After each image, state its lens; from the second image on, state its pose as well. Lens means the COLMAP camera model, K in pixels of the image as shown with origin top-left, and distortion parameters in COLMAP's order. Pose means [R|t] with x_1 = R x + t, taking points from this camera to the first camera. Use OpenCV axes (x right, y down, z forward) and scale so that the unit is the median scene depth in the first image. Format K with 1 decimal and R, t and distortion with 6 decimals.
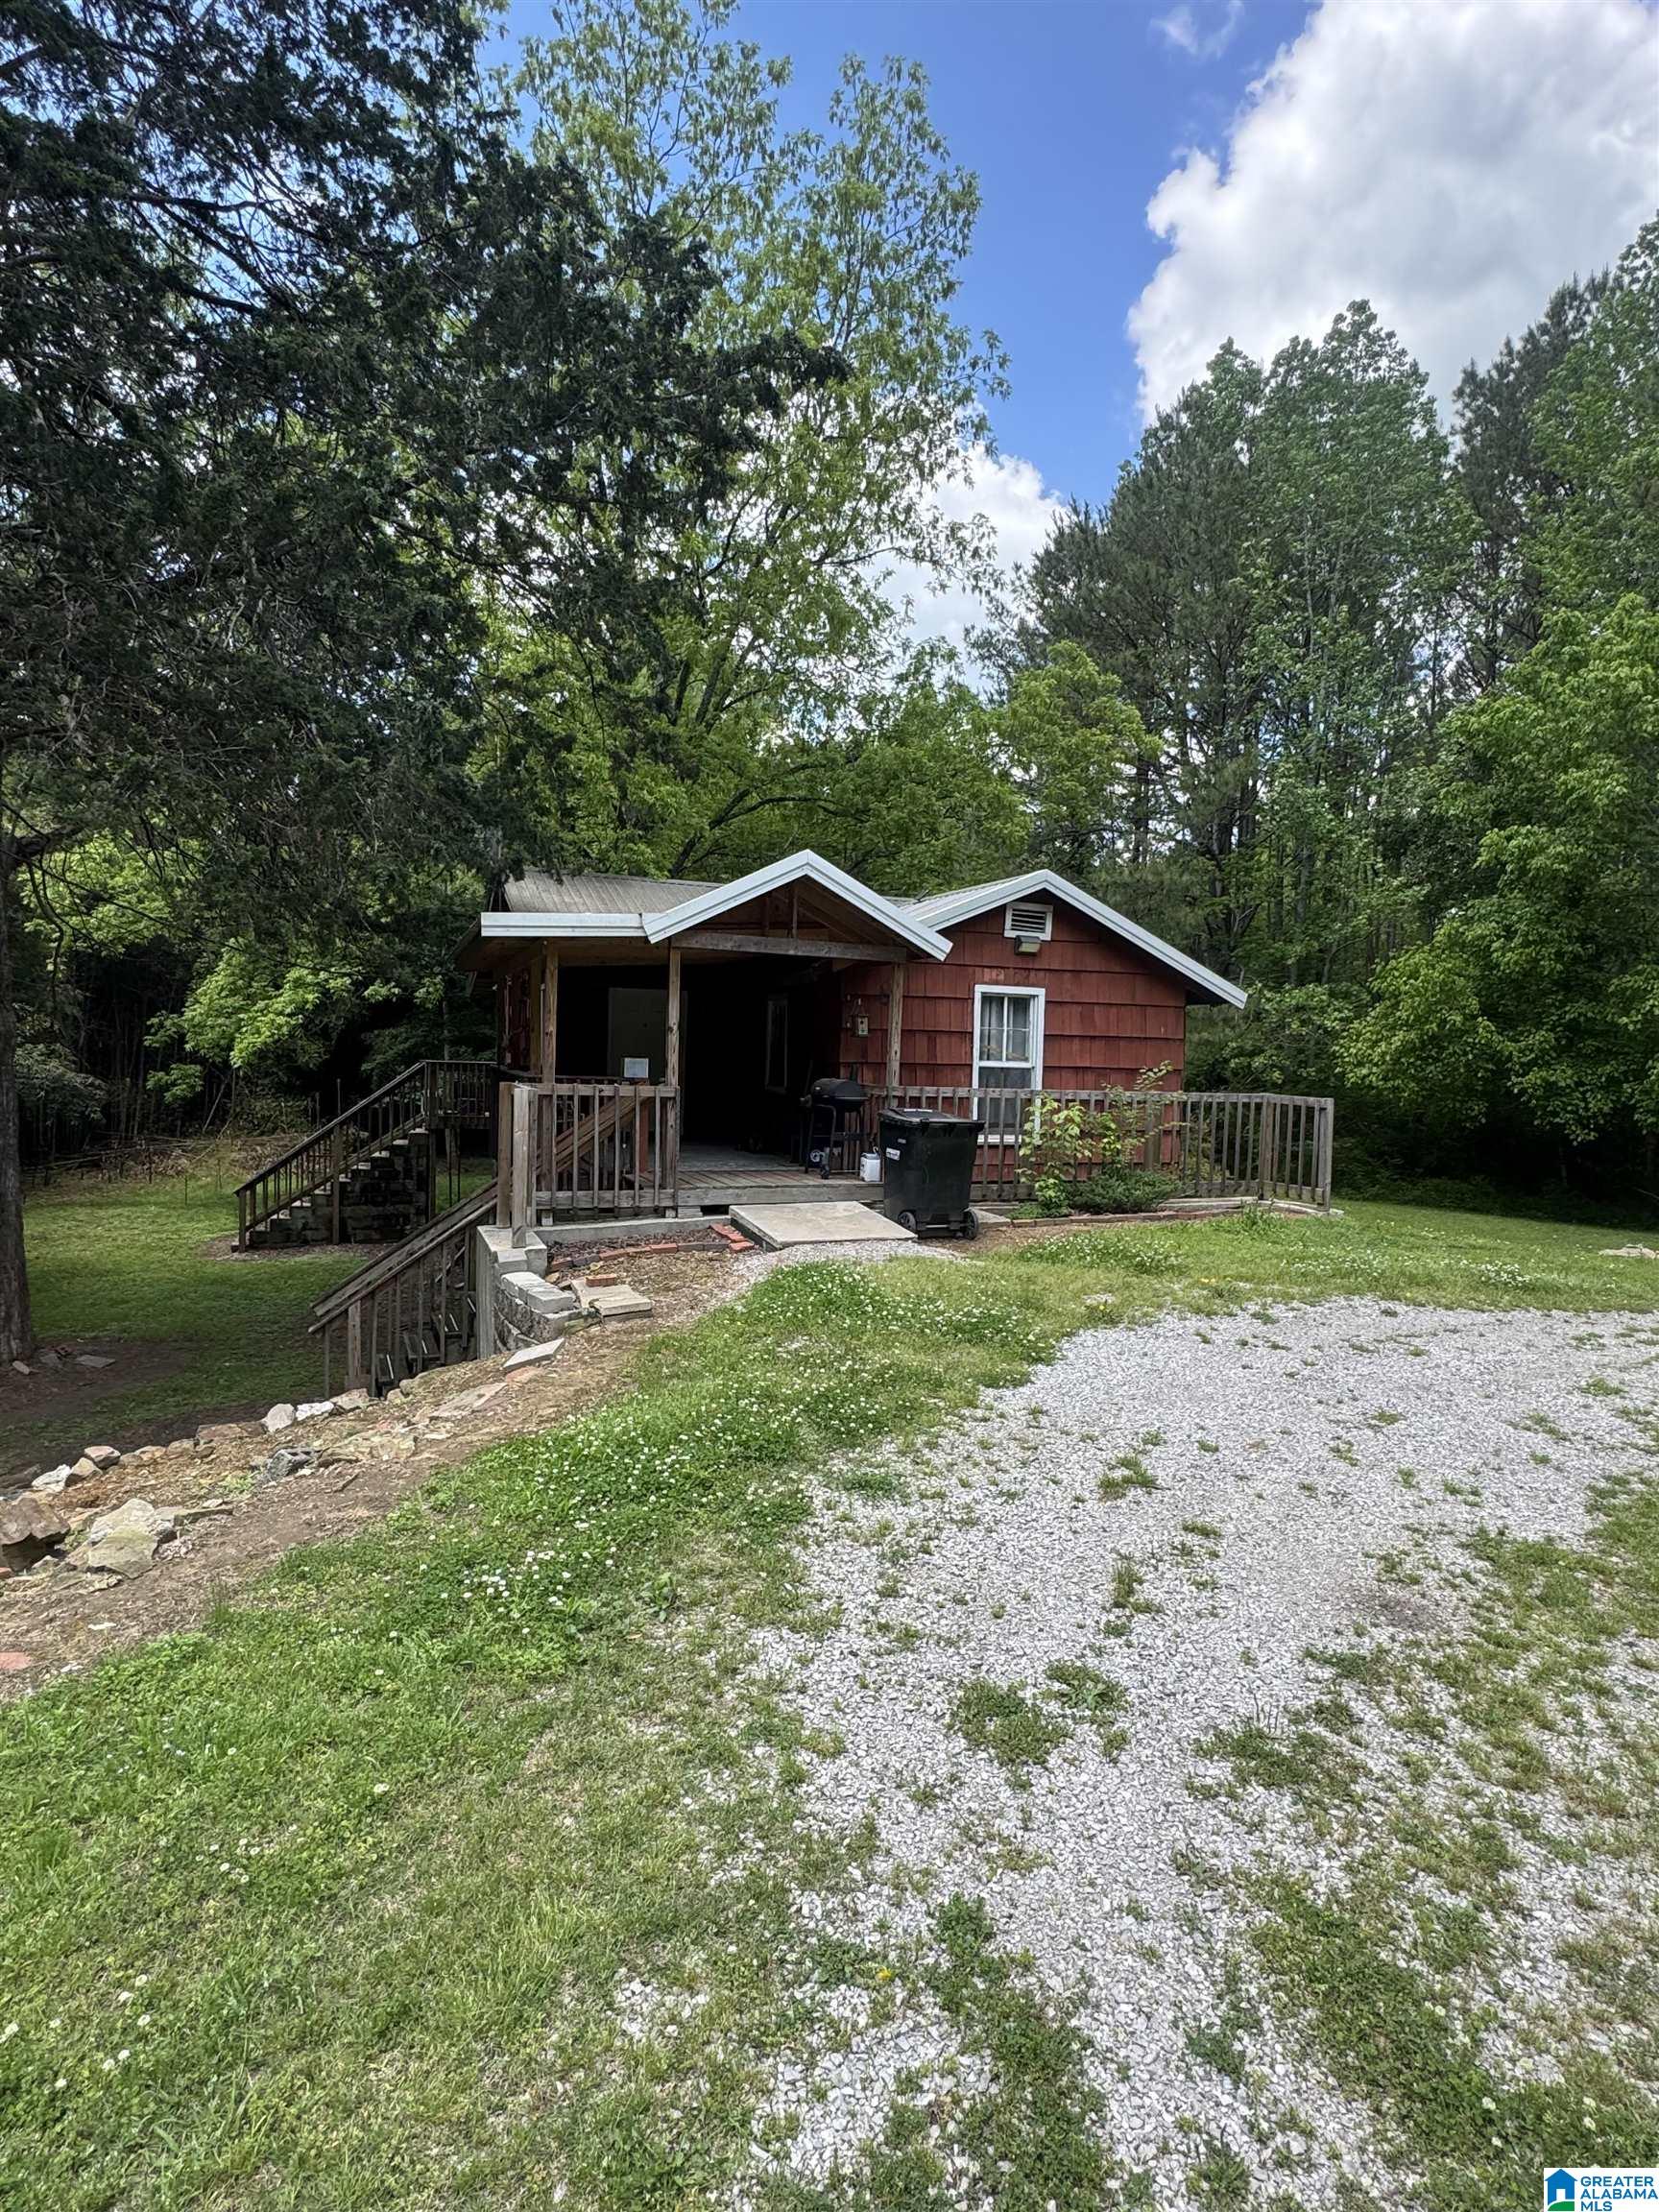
lens RADIAL K [[1173.5, 0, 829.2], [0, 1173.5, 1105.8], [0, 0, 1]] dist [-0.001764, -0.000233]
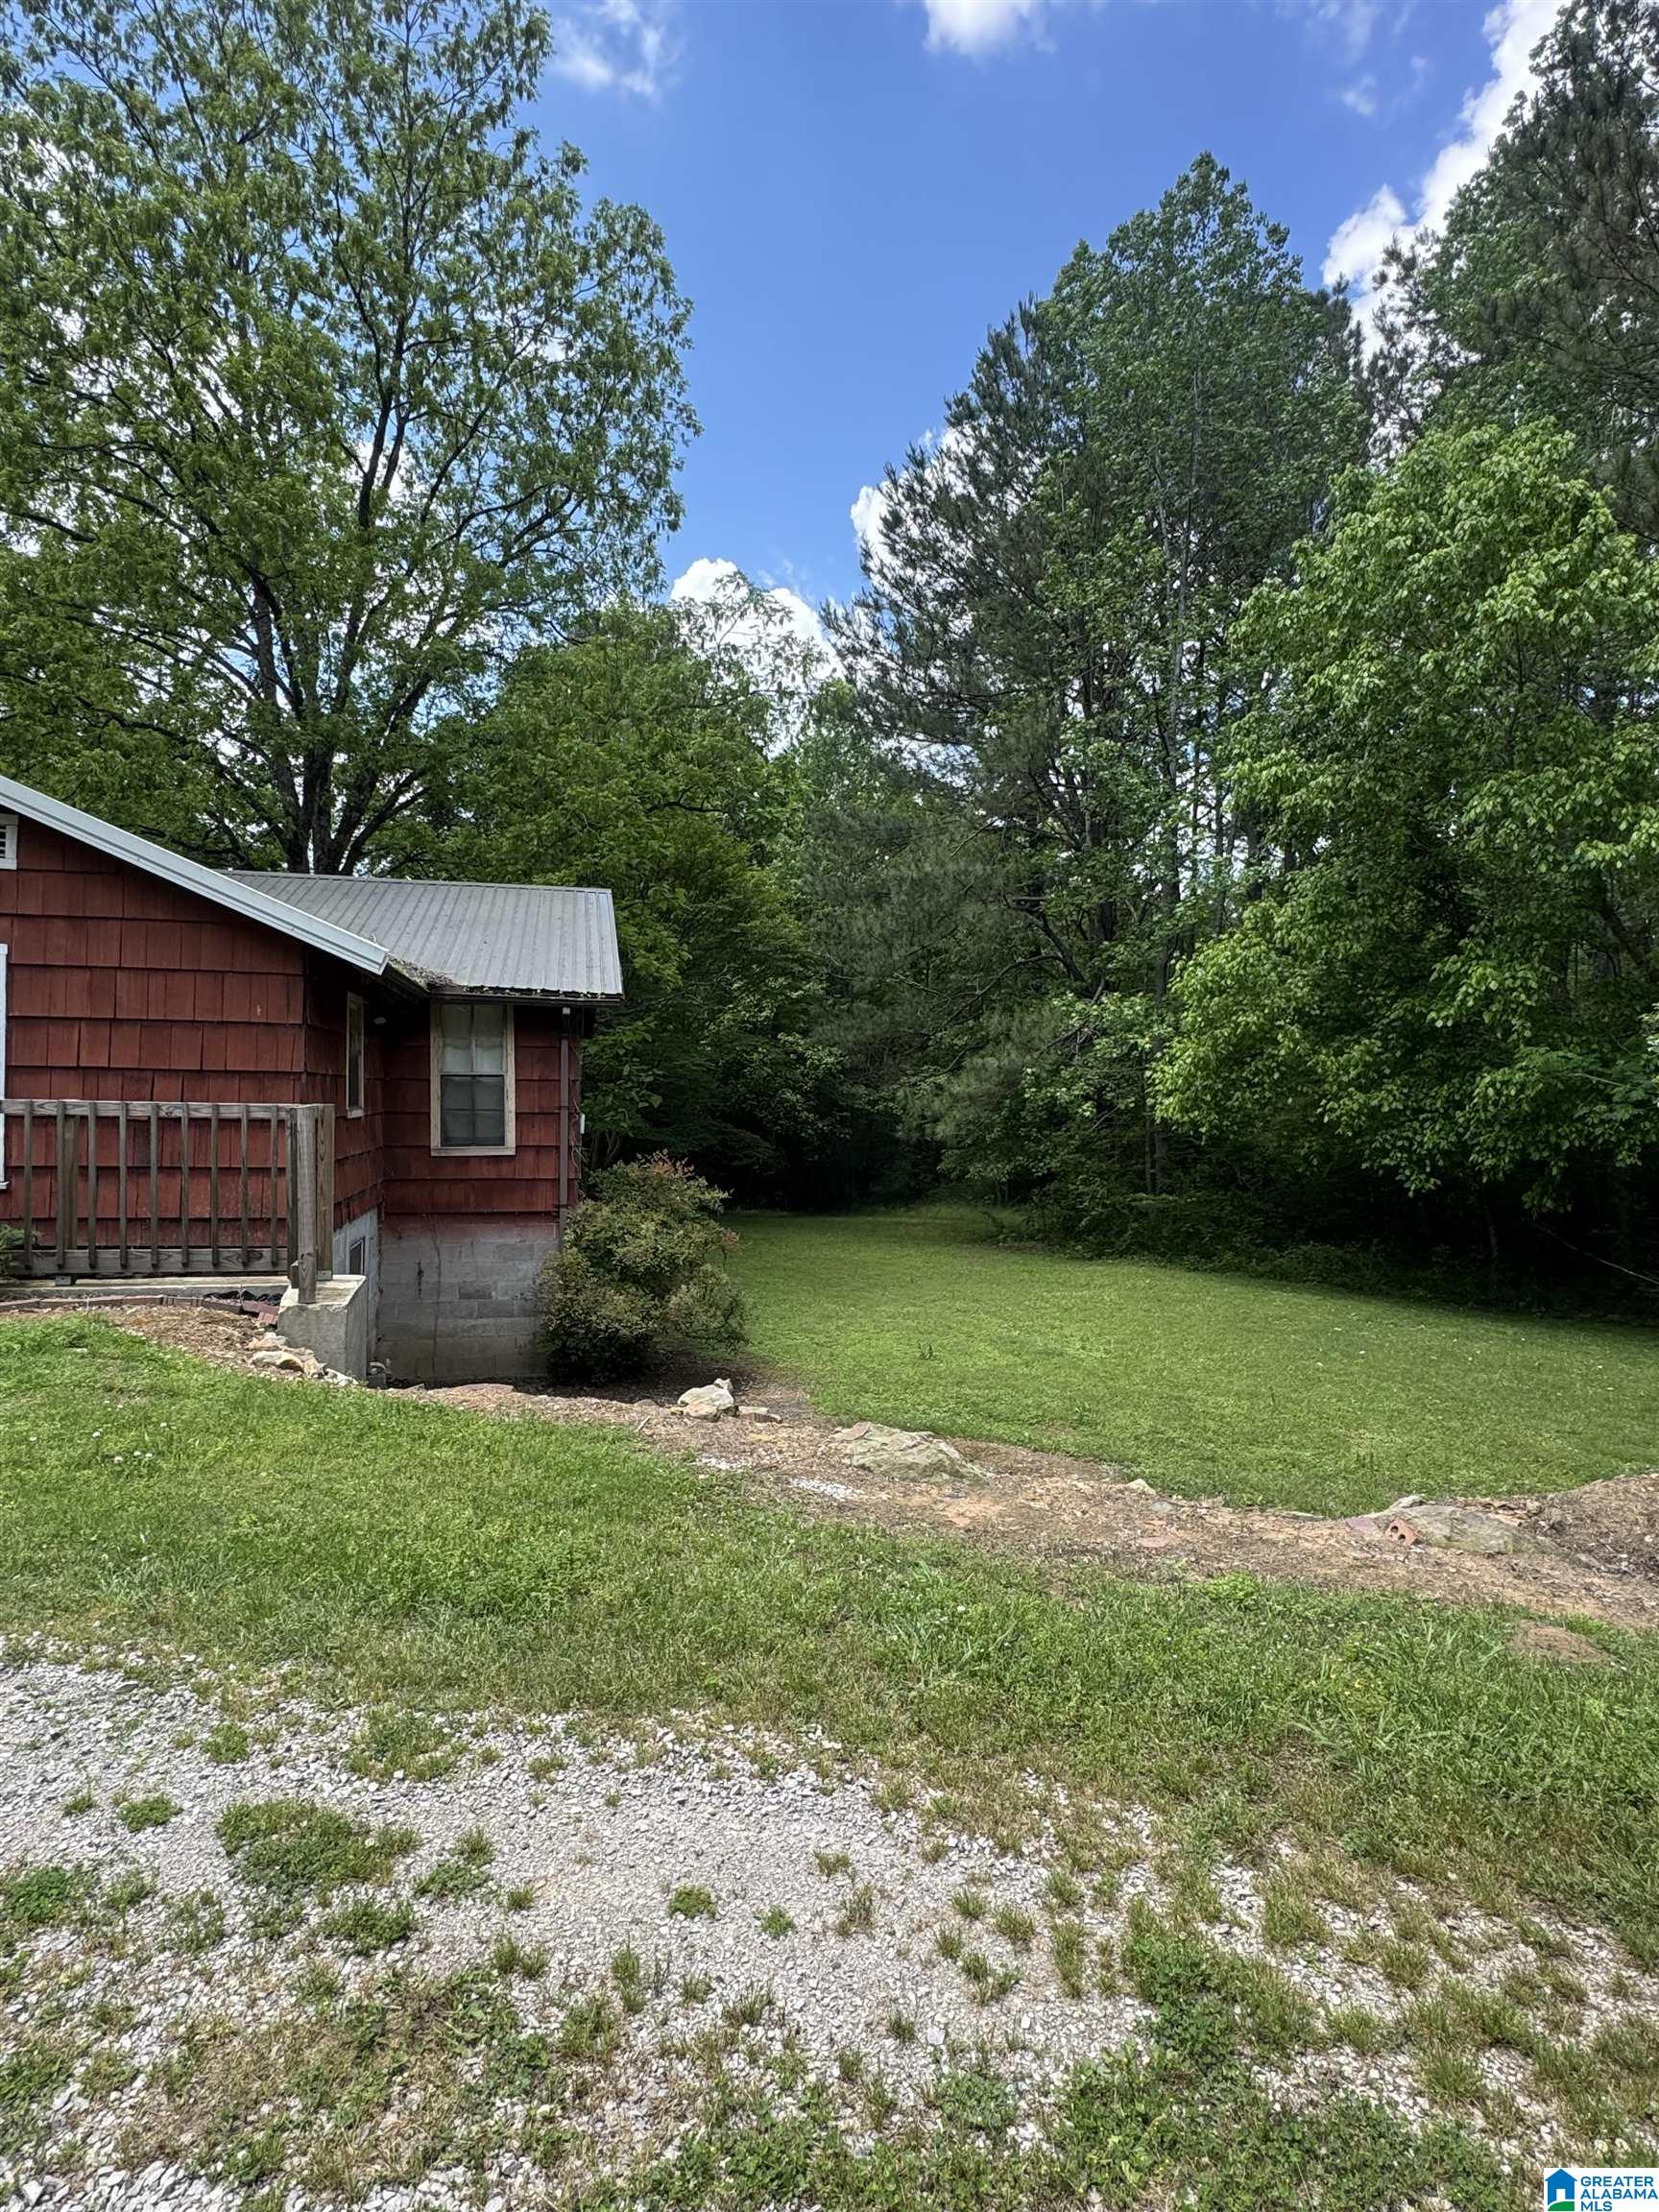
lens RADIAL K [[1173.5, 0, 830.5], [0, 1173.5, 1112.9], [0, 0, 1]] dist [-0.001764, -0.000233]
pose [[0.988761, -0.015380, -0.148712, 0.884066], [0.008279, 0.998801, -0.048251, 0.032244], [0.149276, 0.046477, 0.987703, 0.540209]]
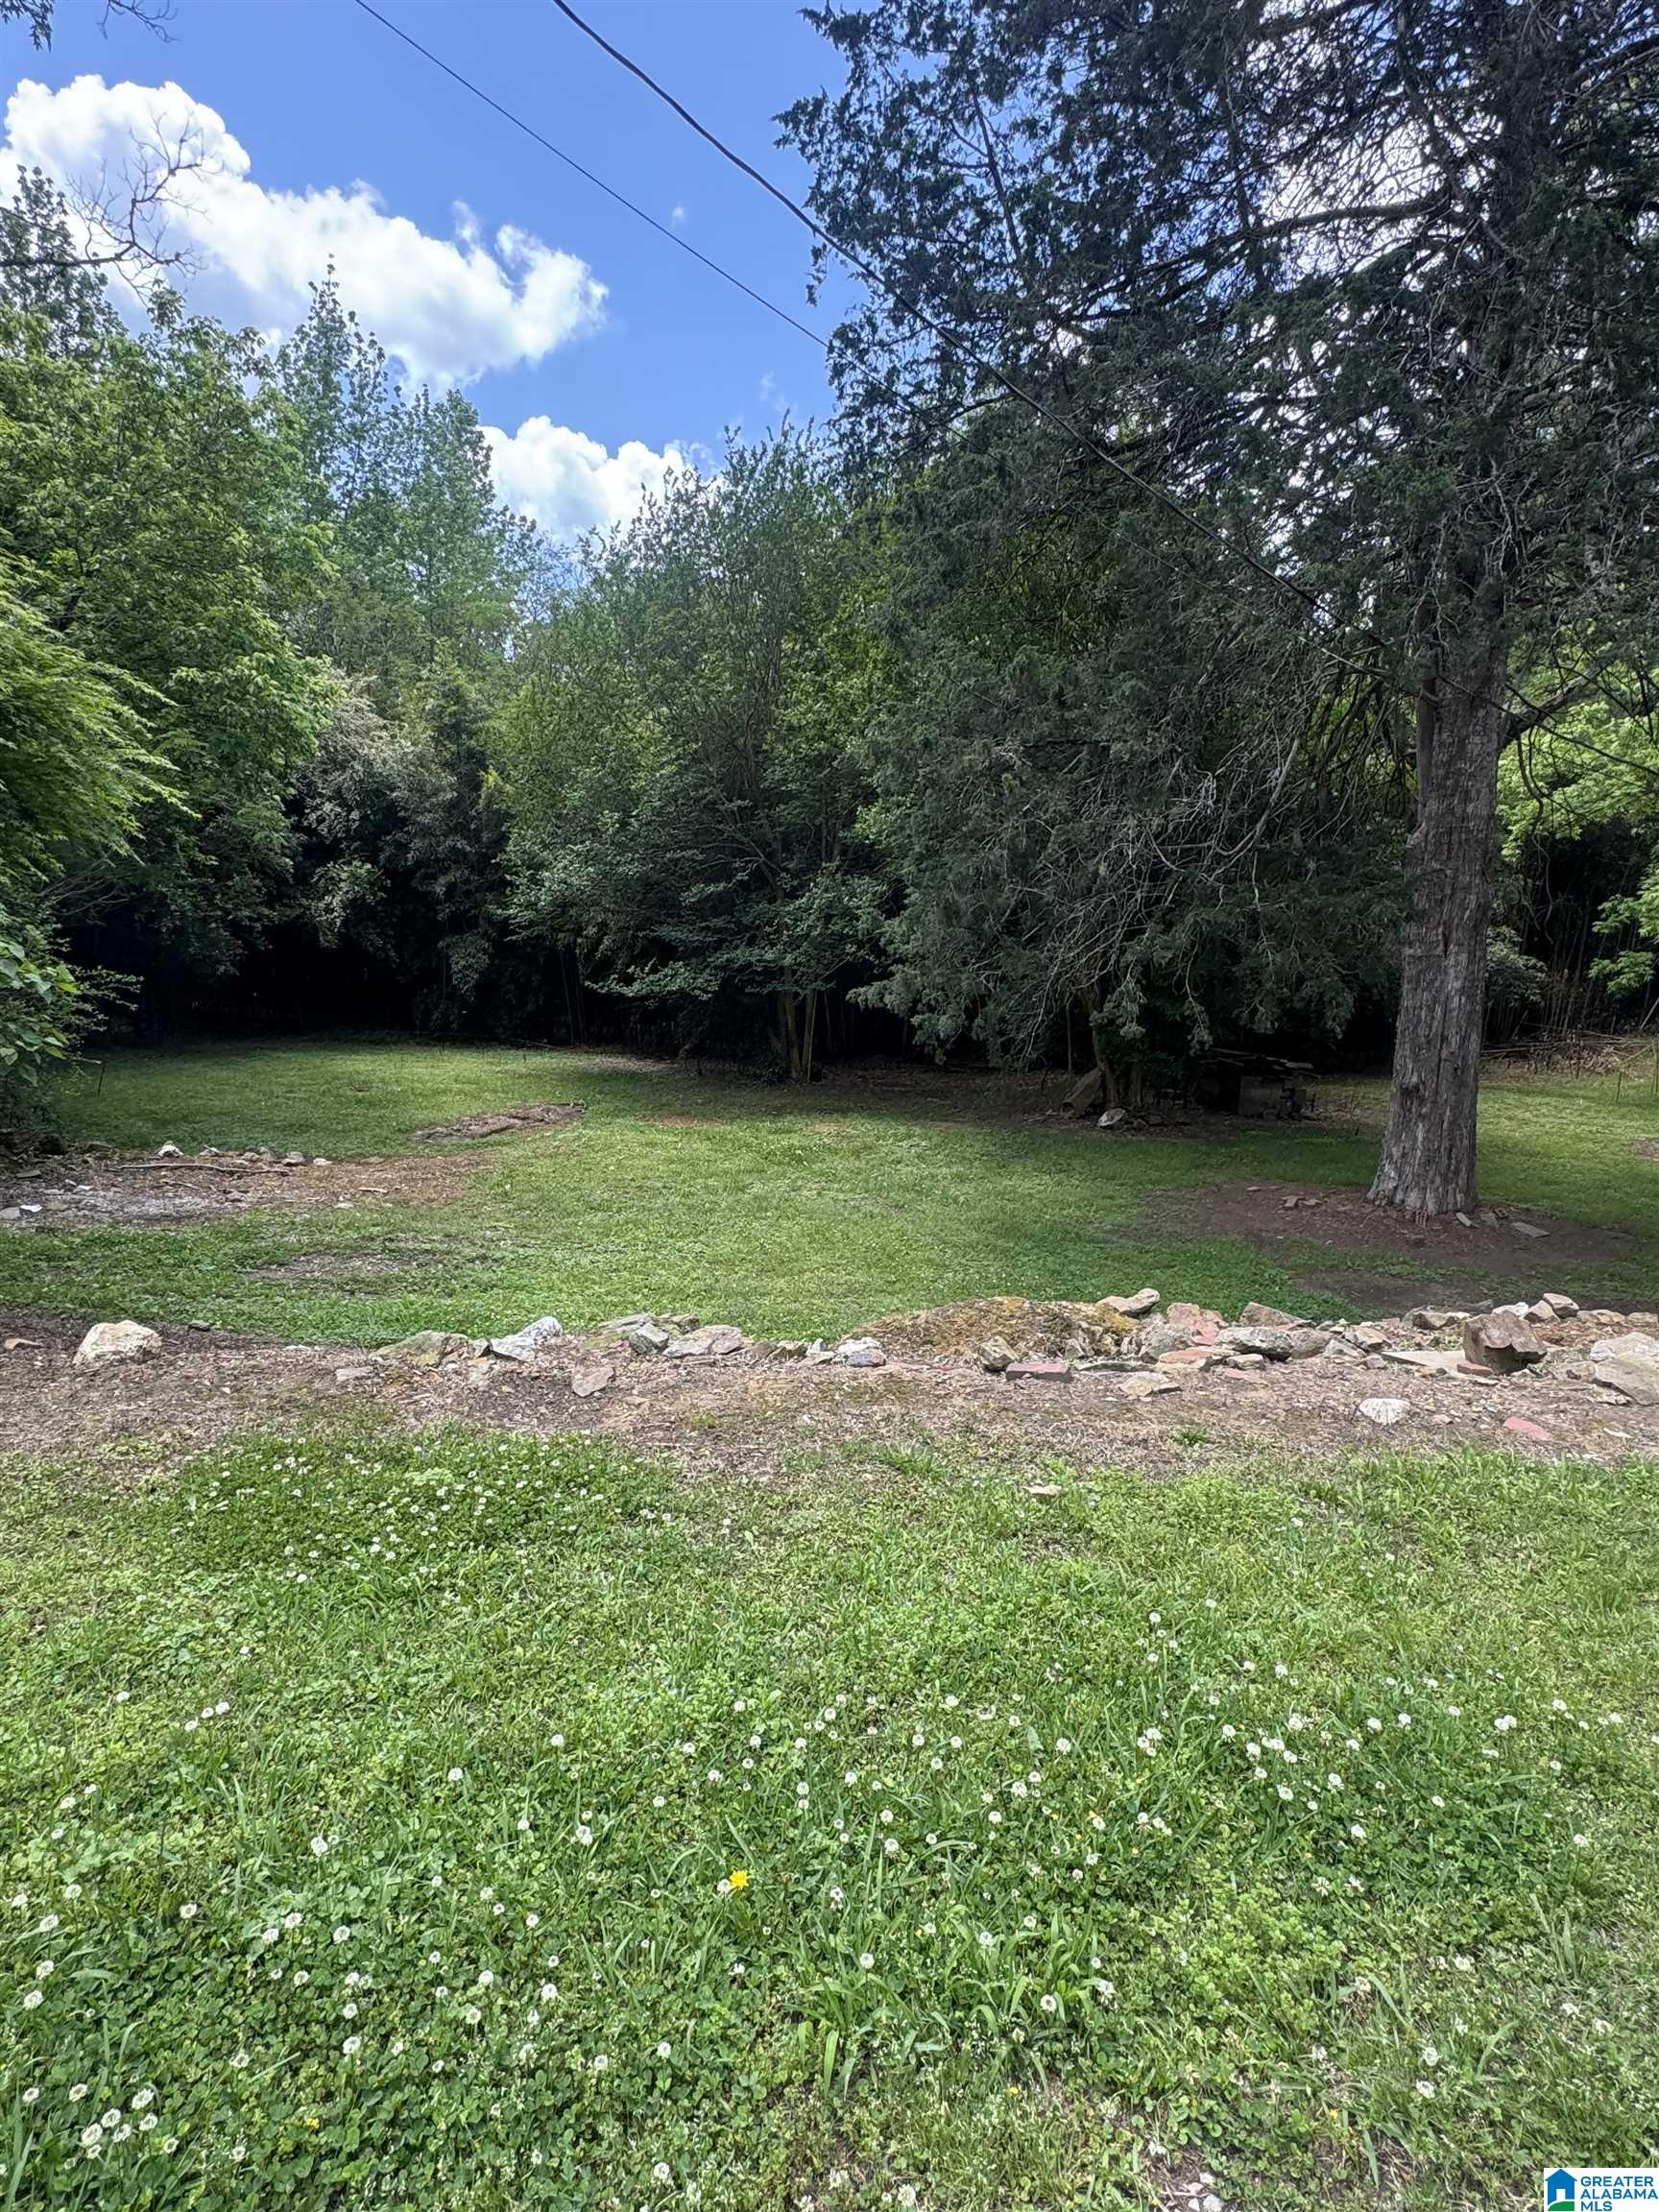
lens RADIAL K [[1173.5, 0, 828.9], [0, 1173.5, 1101.7], [0, 0, 1]] dist [-0.001764, -0.000233]
pose [[0.460837, 0.119260, -0.879435, -0.027874], [-0.045098, 0.992796, 0.111001, 0.026386], [0.886338, -0.011493, 0.462896, -0.013827]]
